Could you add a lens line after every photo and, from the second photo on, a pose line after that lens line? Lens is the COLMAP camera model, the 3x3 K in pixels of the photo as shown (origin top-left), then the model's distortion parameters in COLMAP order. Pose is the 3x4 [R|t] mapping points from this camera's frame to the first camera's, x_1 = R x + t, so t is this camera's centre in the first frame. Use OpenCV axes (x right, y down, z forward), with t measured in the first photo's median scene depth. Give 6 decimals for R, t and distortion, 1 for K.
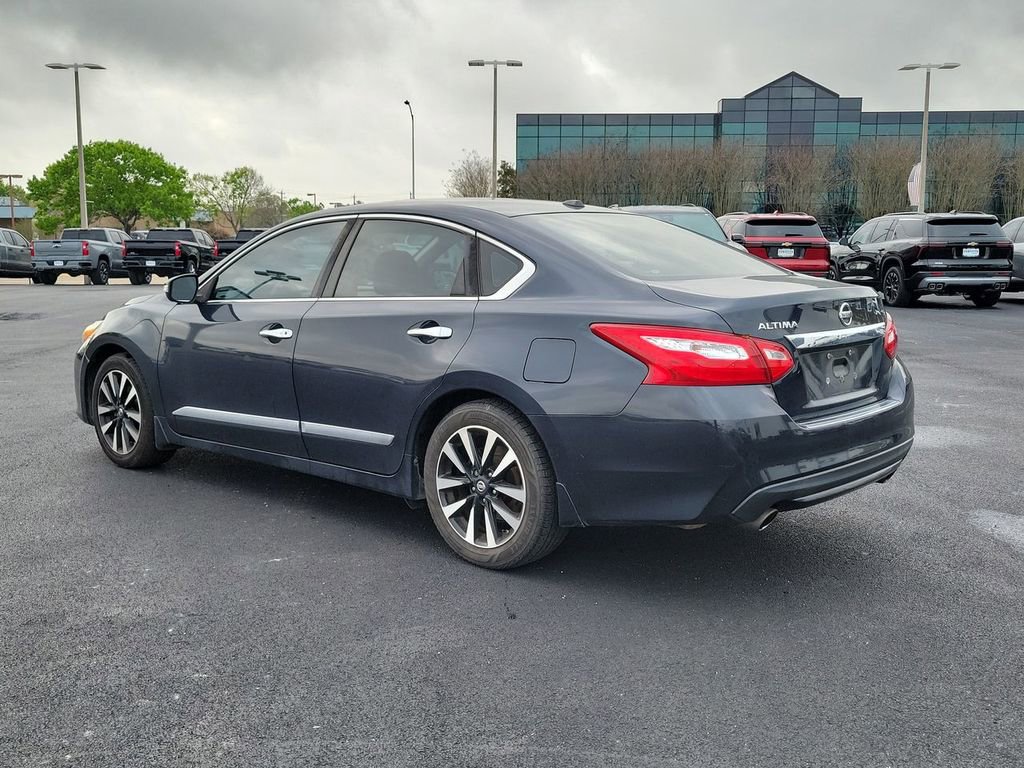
lens RADIAL K [[1063.8, 0, 507.3], [0, 1063.8, 374.9], [0, 0, 1]] dist [0.051401, -0.010102]
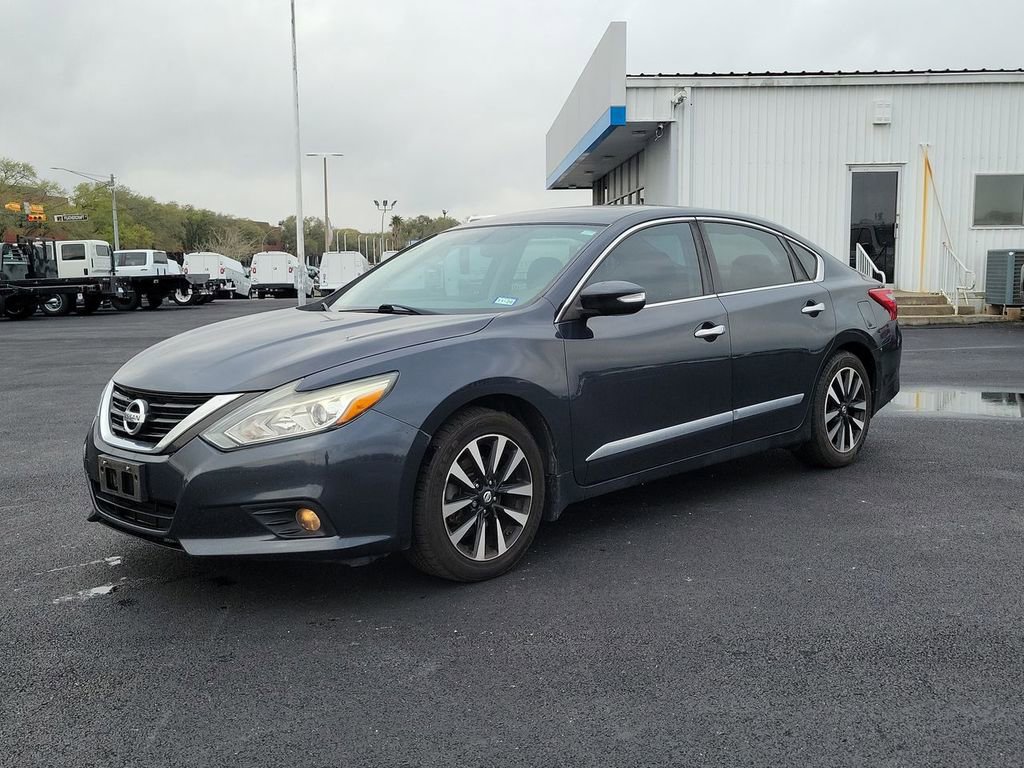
lens RADIAL K [[1061.1, 0, 512.0], [0, 1061.1, 384.0], [0, 0, 1]] dist [0.053760, -0.008823]
pose [[0.030156, -0.113632, 0.993065, -1.269750], [0.143908, 0.983660, 0.108186, -0.130400], [-0.989131, 0.139648, 0.046016, 1.187508]]
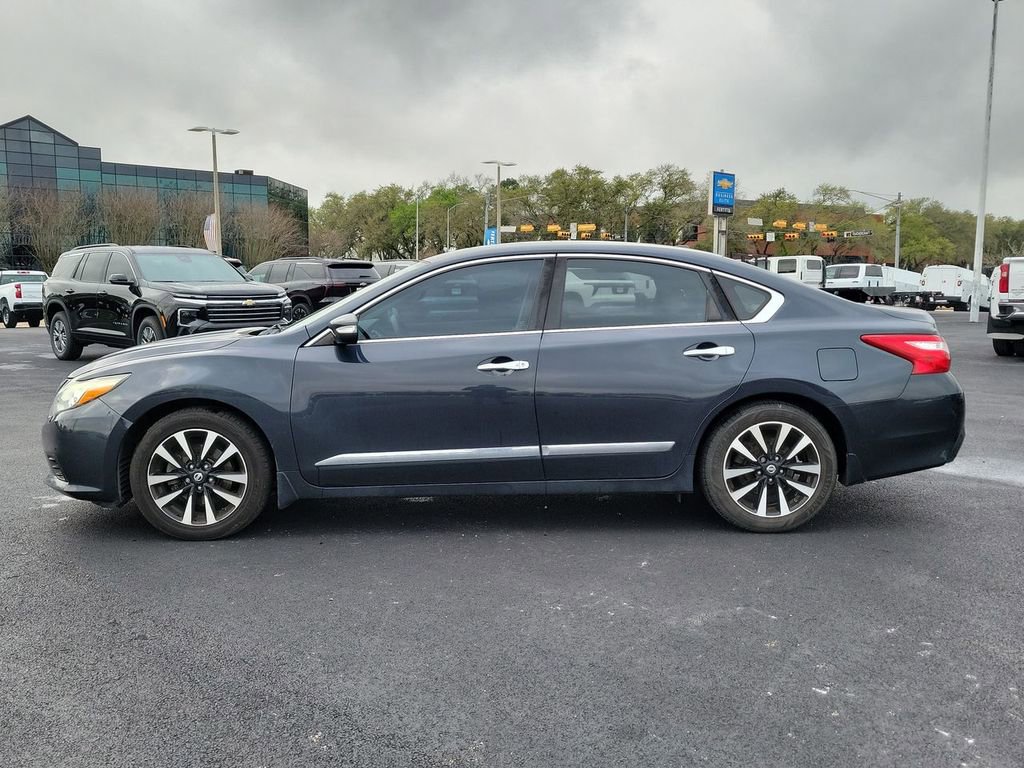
lens RADIAL K [[964.7, 0, 512.0], [0, 964.7, 384.0], [0, 0, 1]] dist [0.052232, -0.004682]
pose [[0.715678, -0.075372, 0.694351, -0.901116], [0.089548, 0.995857, 0.015803, -0.036916], [-0.692666, 0.050868, 0.719463, 0.326211]]
